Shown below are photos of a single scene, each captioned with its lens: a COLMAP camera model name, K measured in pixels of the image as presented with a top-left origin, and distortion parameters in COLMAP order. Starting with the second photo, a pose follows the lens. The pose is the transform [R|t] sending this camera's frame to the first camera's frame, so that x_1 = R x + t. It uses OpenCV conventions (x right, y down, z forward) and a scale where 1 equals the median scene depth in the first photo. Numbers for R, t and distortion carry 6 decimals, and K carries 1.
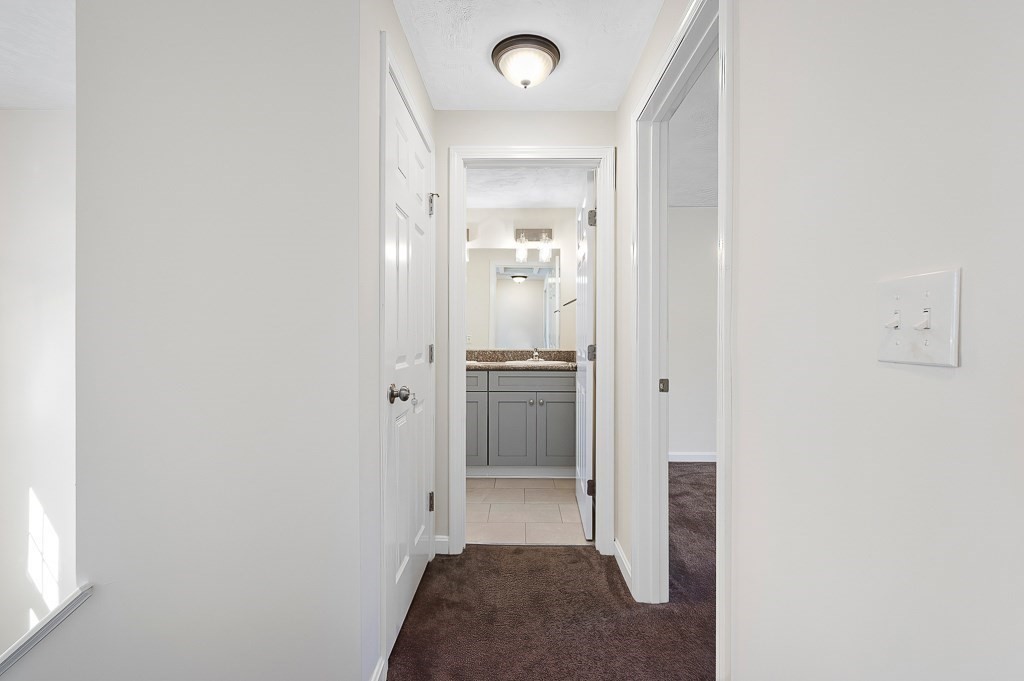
lens RADIAL K [[463.2, 0, 512.1], [0, 463.2, 341.2], [0, 0, 1]] dist [0.000274, 0.000511]
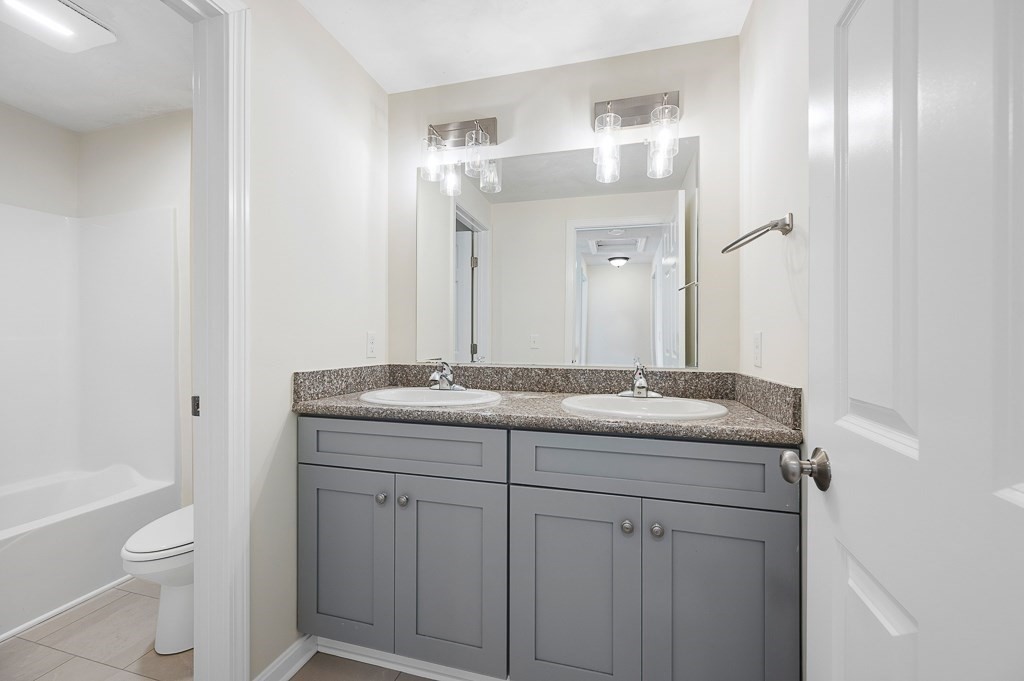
lens RADIAL K [[406.5, 0, 510.5], [0, 406.5, 339.8], [0, 0, 1]] dist [0.000908, 0.000121]
pose [[0.966320, -0.000396, -0.257344, 0.031137], [0.000147, 1.000000, -0.000988, -0.008005], [0.257344, 0.000917, 0.966319, 0.592553]]
